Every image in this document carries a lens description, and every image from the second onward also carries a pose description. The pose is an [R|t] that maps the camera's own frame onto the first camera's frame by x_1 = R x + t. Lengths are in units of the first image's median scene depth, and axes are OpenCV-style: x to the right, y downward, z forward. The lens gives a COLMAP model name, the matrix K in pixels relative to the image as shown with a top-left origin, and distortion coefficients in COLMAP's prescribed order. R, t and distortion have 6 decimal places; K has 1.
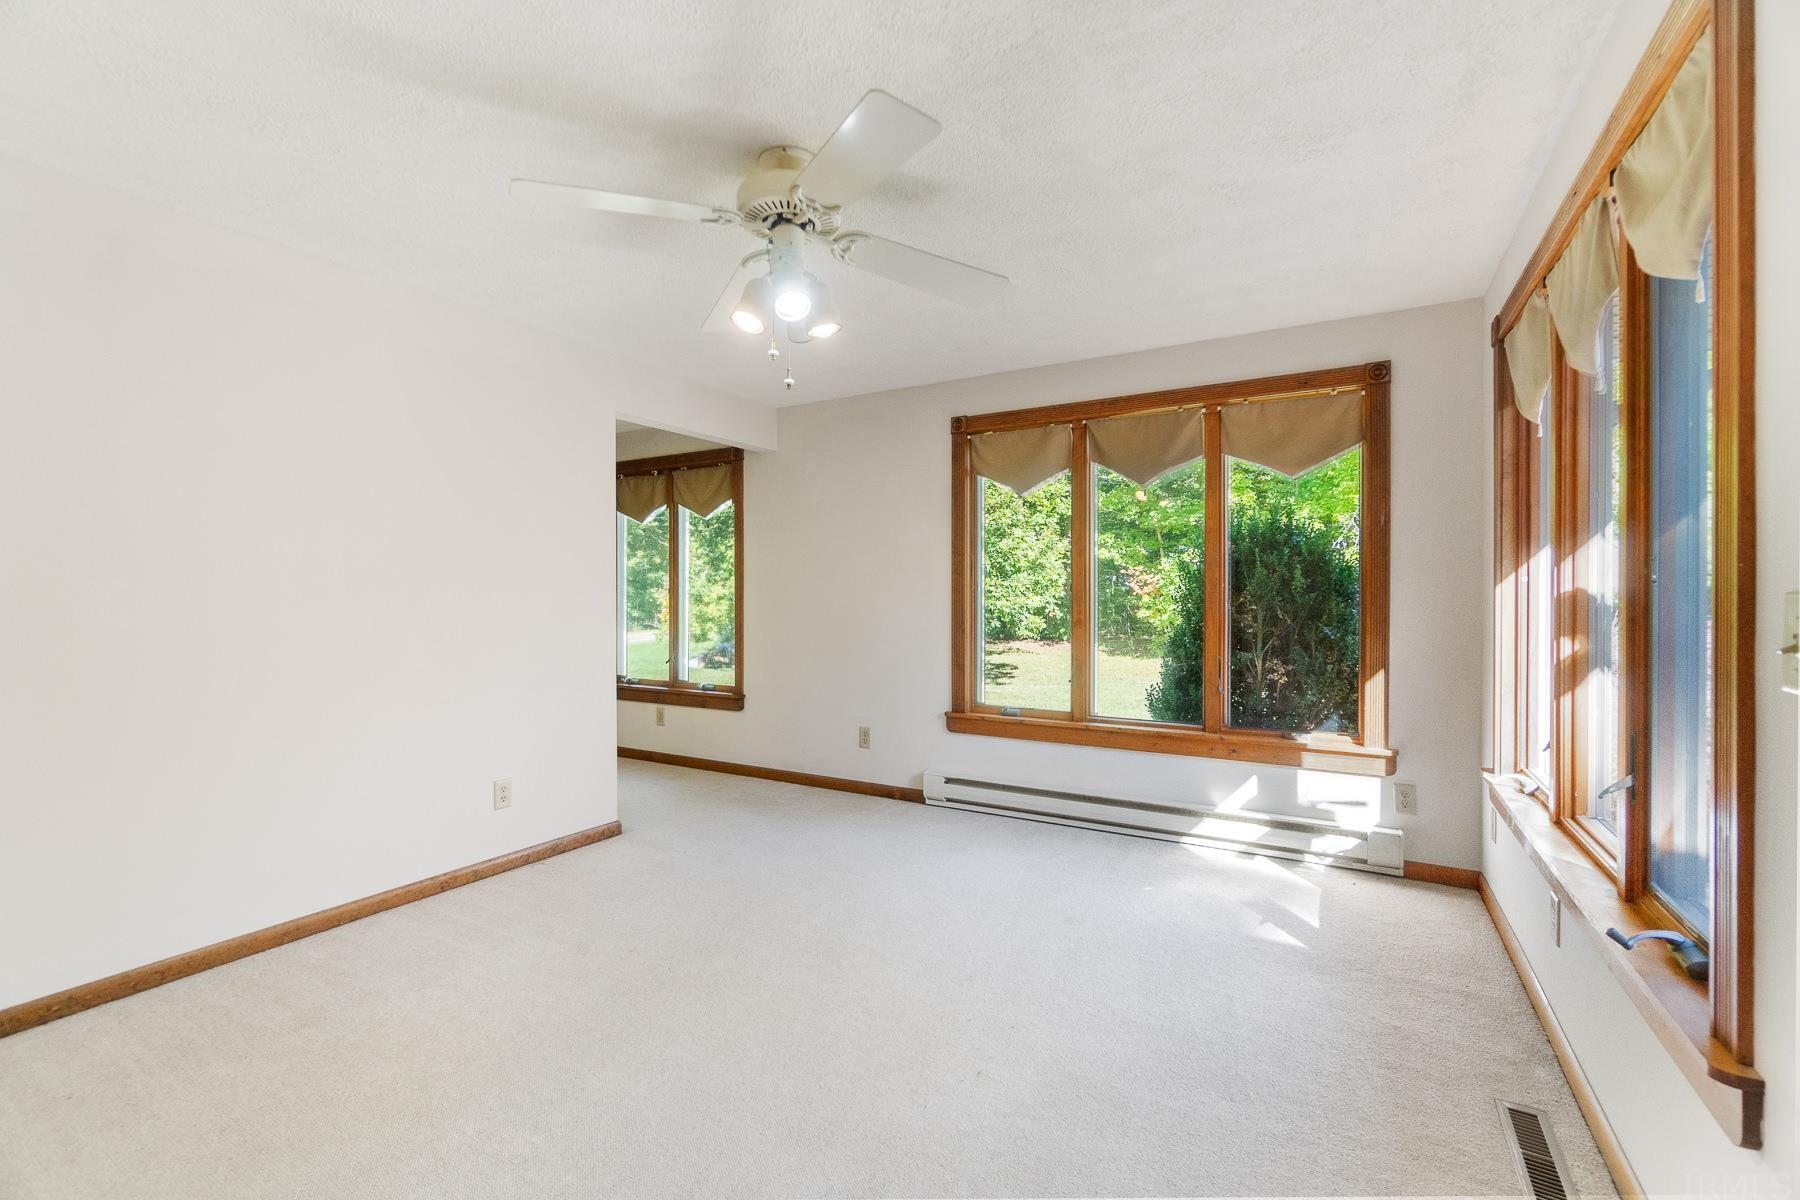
lens RADIAL K [[780.7, 0, 893.4], [0, 780.7, 609.6], [0, 0, 1]] dist [0.004995, 0.000123]
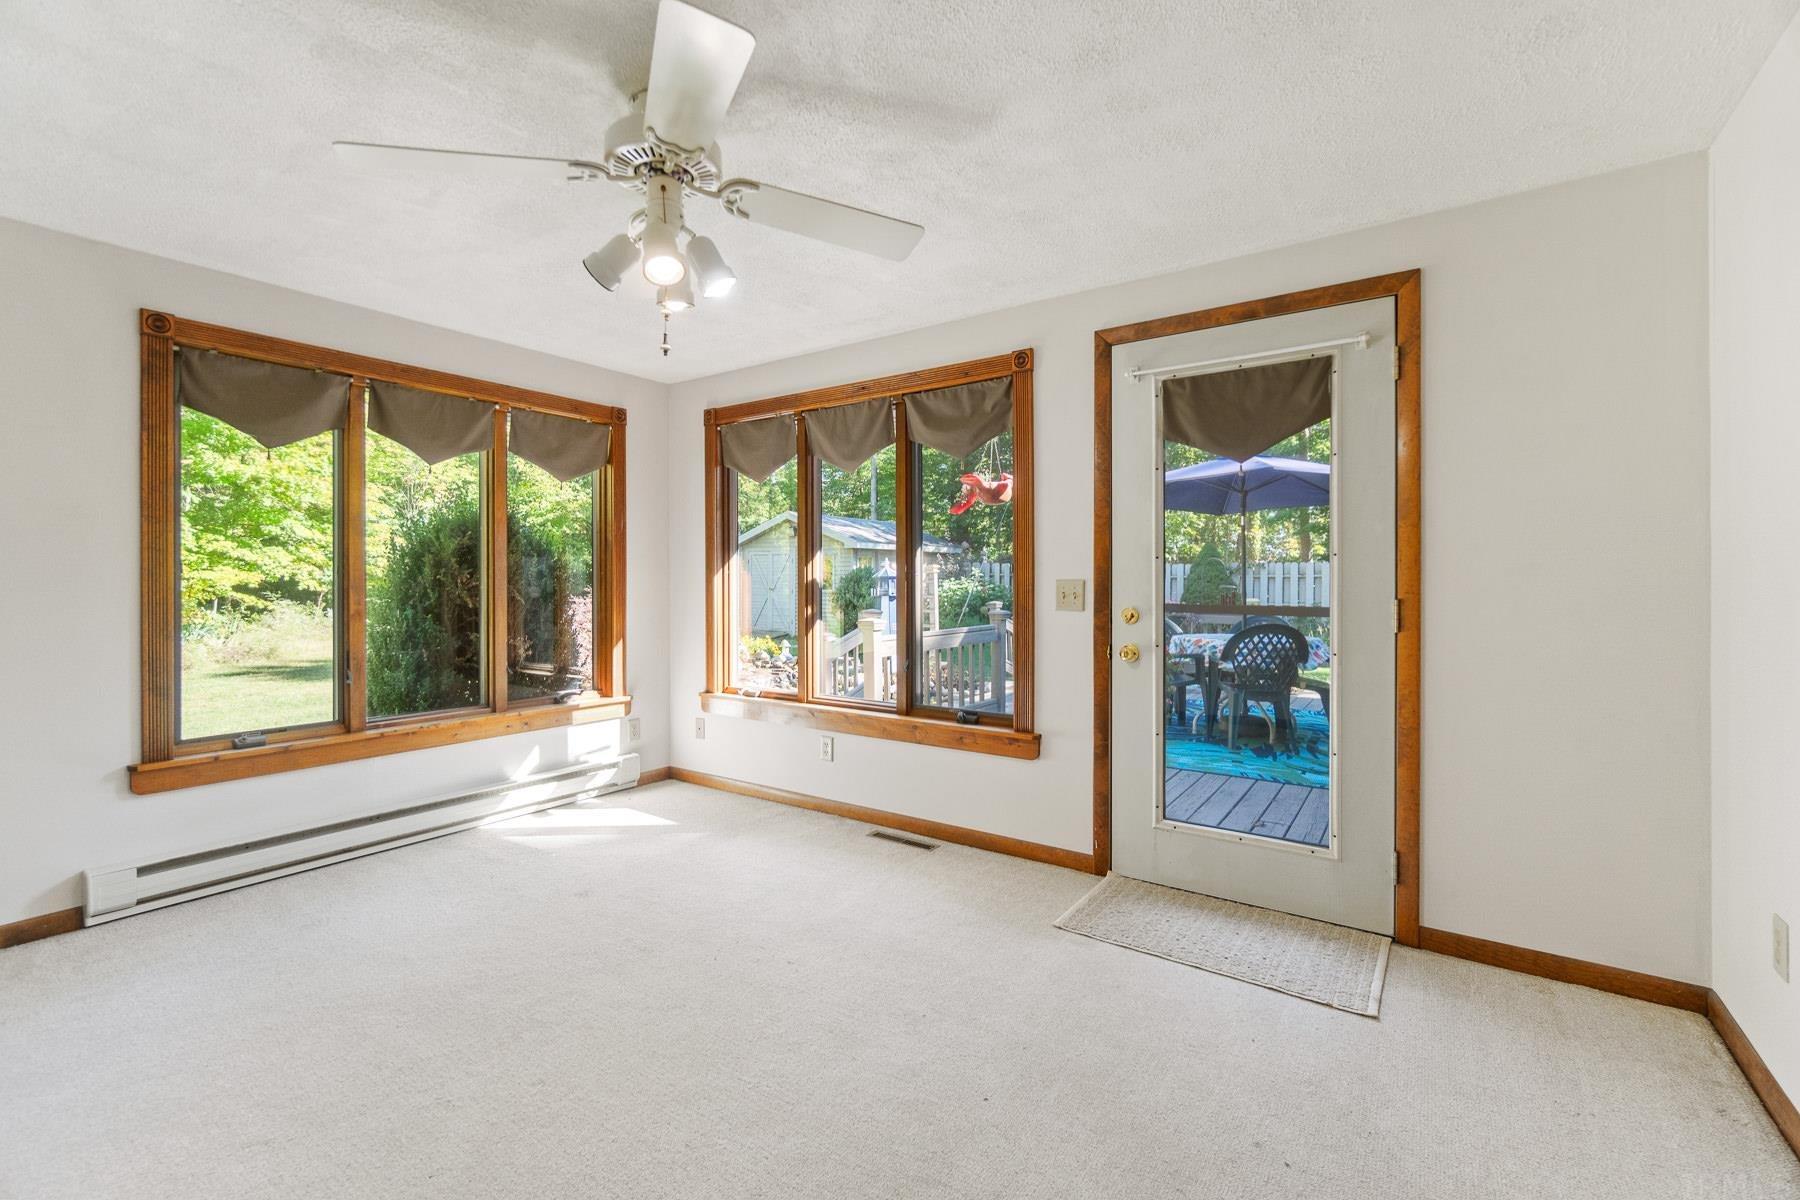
lens RADIAL K [[780.7, 0, 887.6], [0, 780.7, 585.5], [0, 0, 1]] dist [0.004995, 0.000123]
pose [[0.082172, -0.001583, 0.996617, -0.634972], [0.017967, 0.999839, 0.000107, -0.004234], [-0.996456, 0.017897, 0.082188, 0.409901]]
